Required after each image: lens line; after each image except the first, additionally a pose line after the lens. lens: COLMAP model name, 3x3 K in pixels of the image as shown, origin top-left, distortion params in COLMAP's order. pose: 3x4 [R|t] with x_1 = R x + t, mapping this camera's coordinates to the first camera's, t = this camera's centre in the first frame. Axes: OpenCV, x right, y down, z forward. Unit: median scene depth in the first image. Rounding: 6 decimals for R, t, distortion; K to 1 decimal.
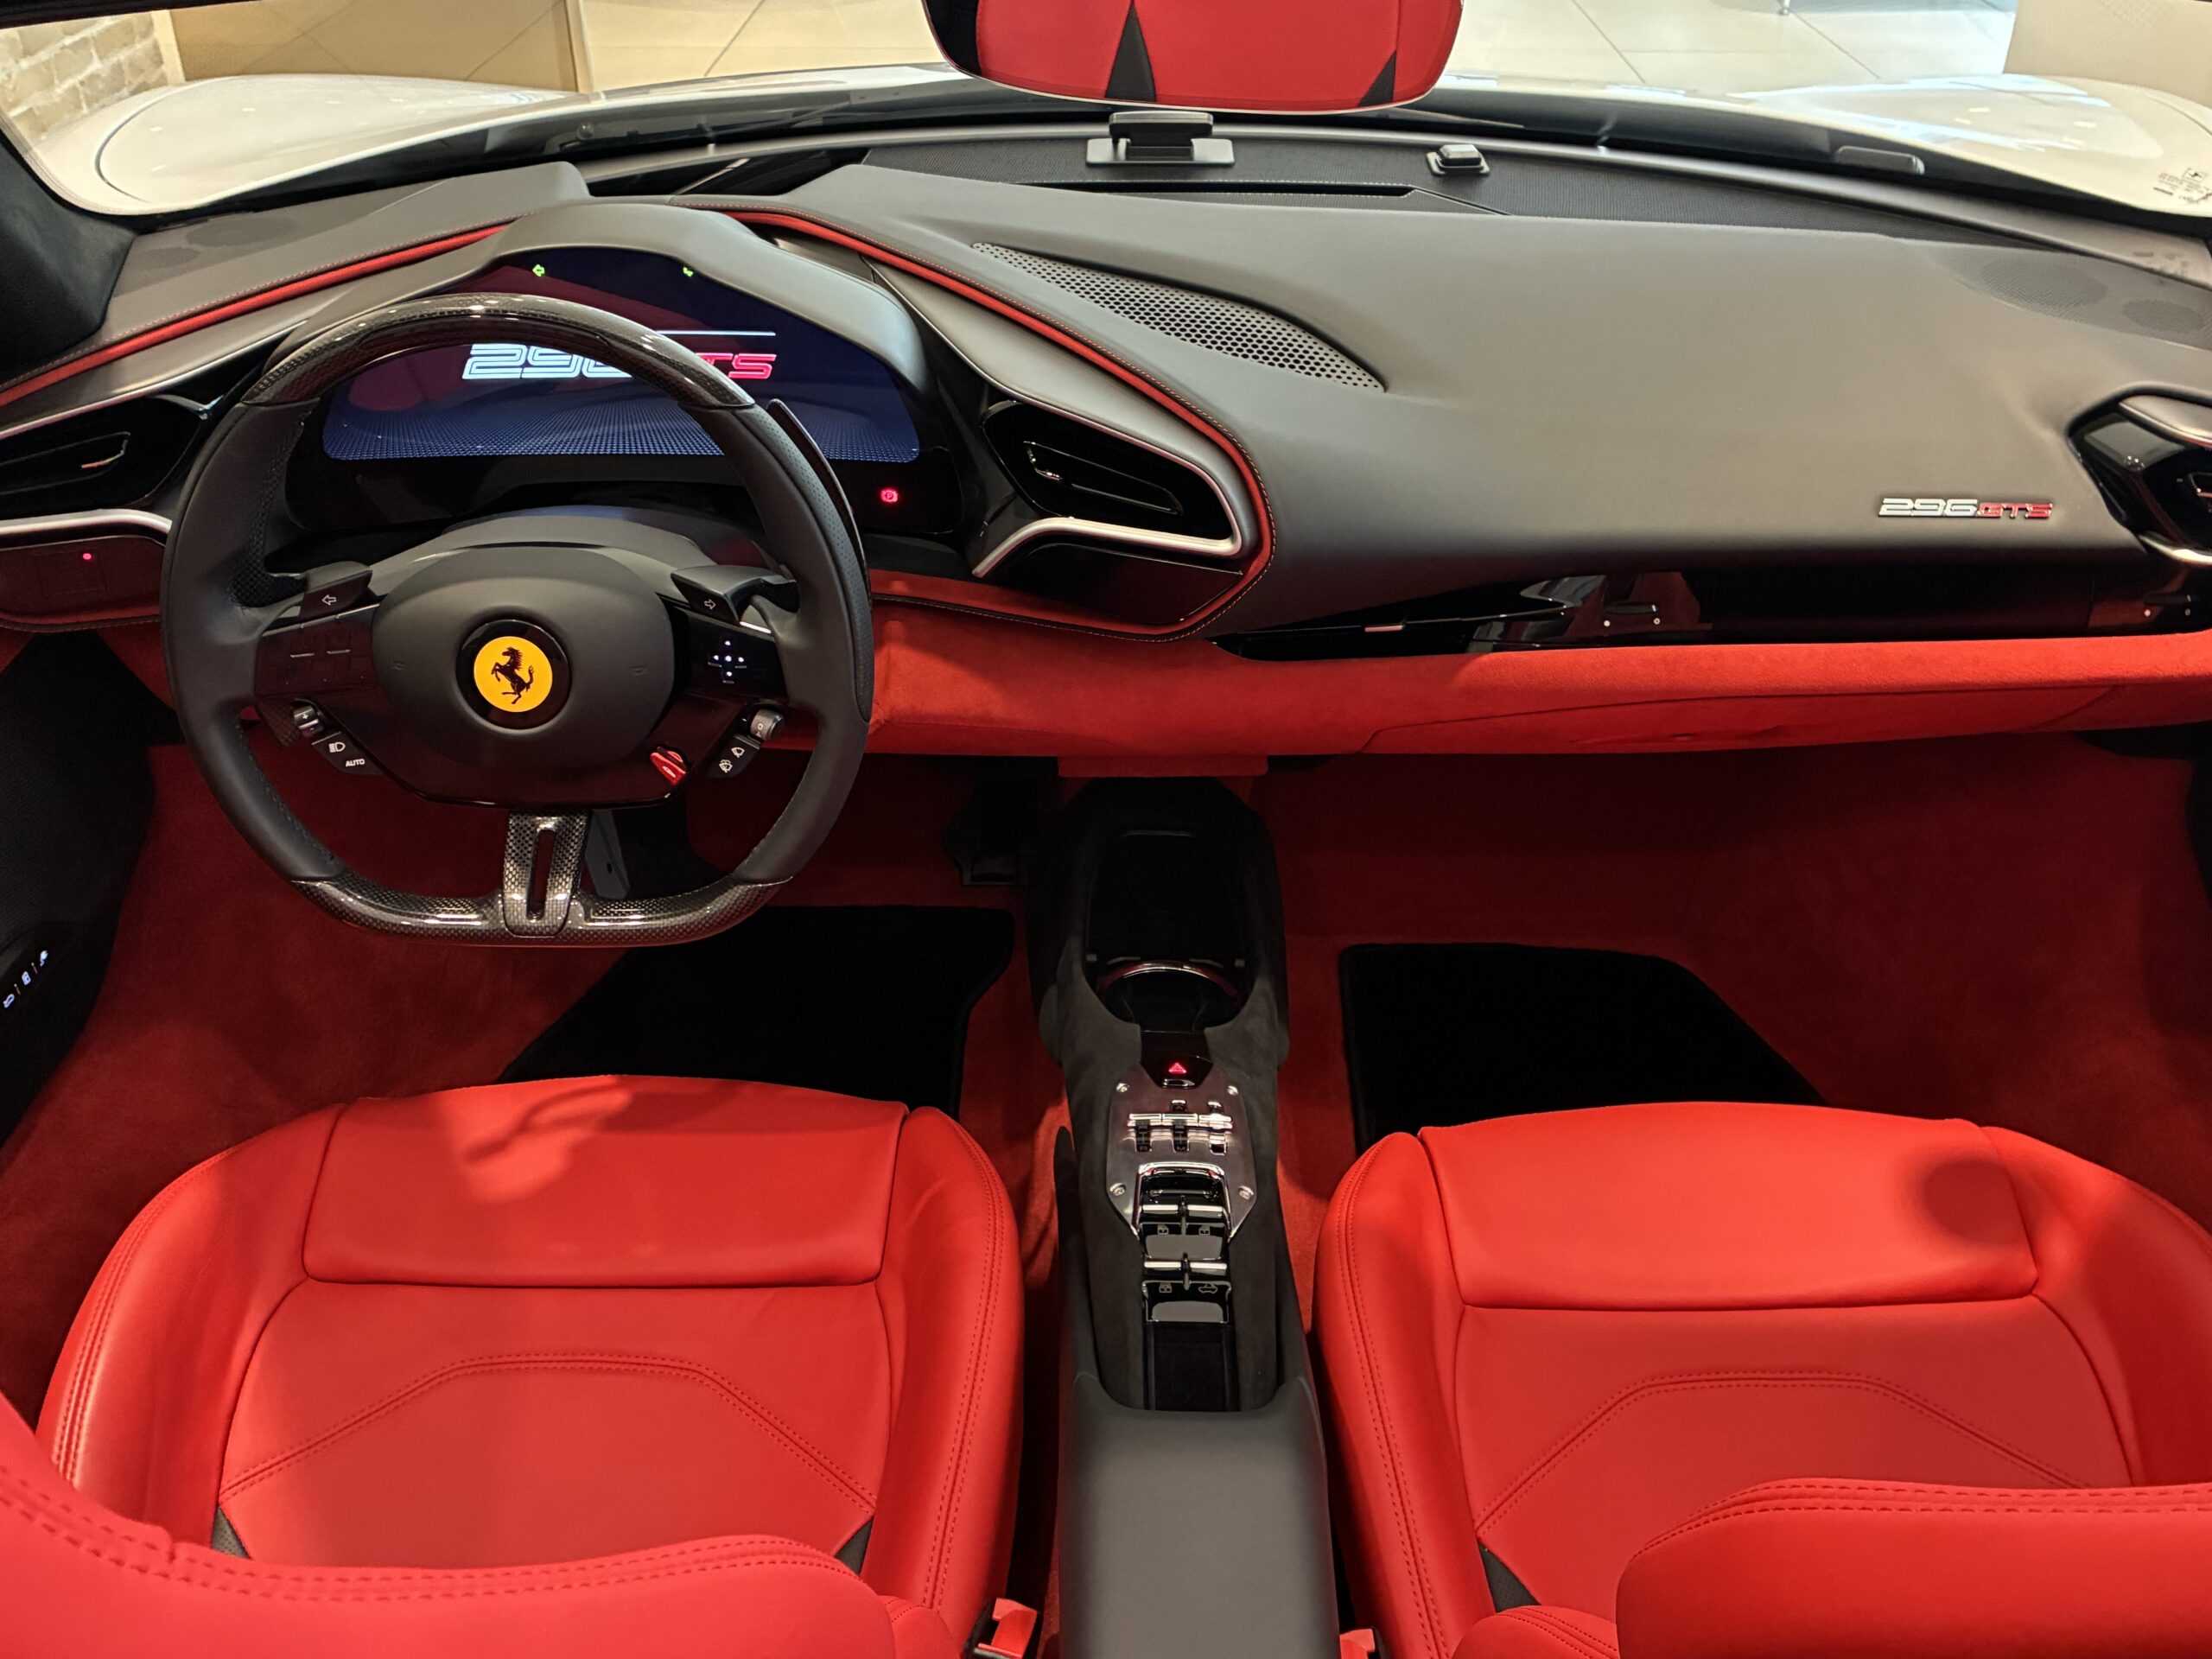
lens RADIAL K [[2169.1, 0, 1102.8], [0, 2169.1, 828.8], [0, 0, 1]] dist [0.030104, 0.000000]
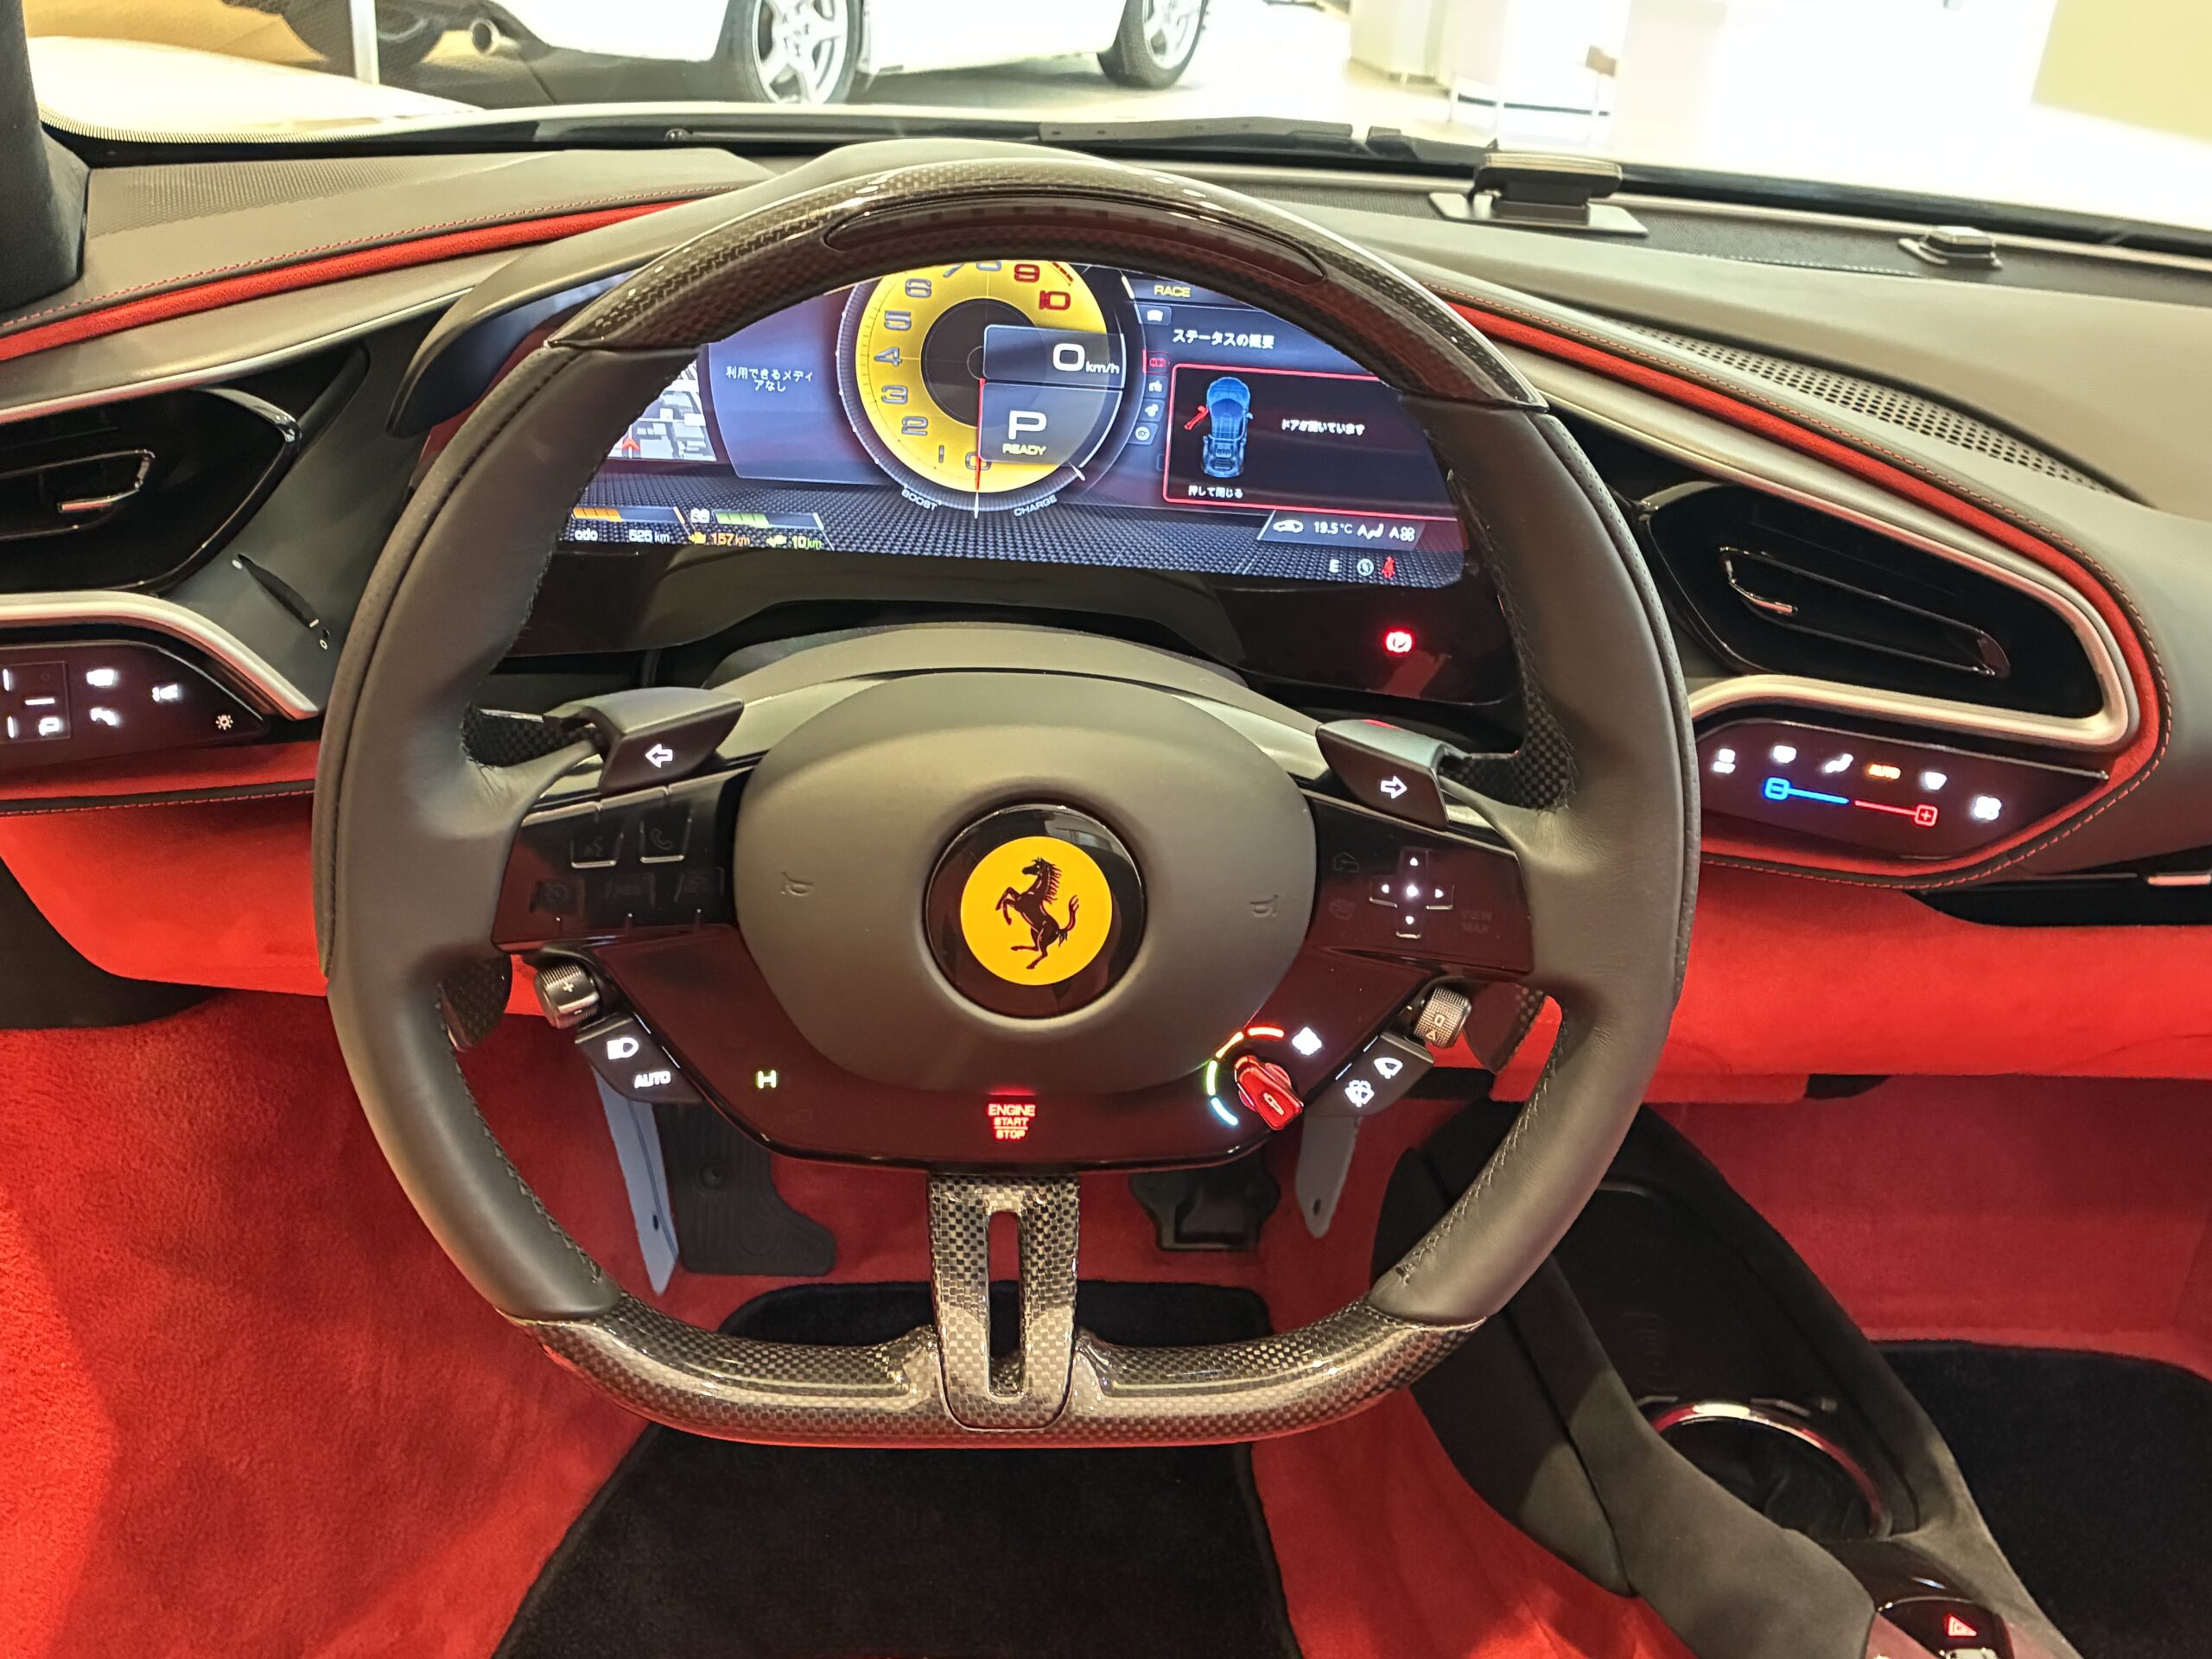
lens RADIAL K [[2282.0, 0, 1111.9], [0, 2282.0, 823.7], [0, 0, 1]] dist [0.052776, 0.000000]
pose [[0.987488, 0.030490, 0.154716, -0.324925], [-0.010332, 0.991531, -0.129461, -0.021733], [-0.157353, 0.126242, 0.979440, 0.456831]]
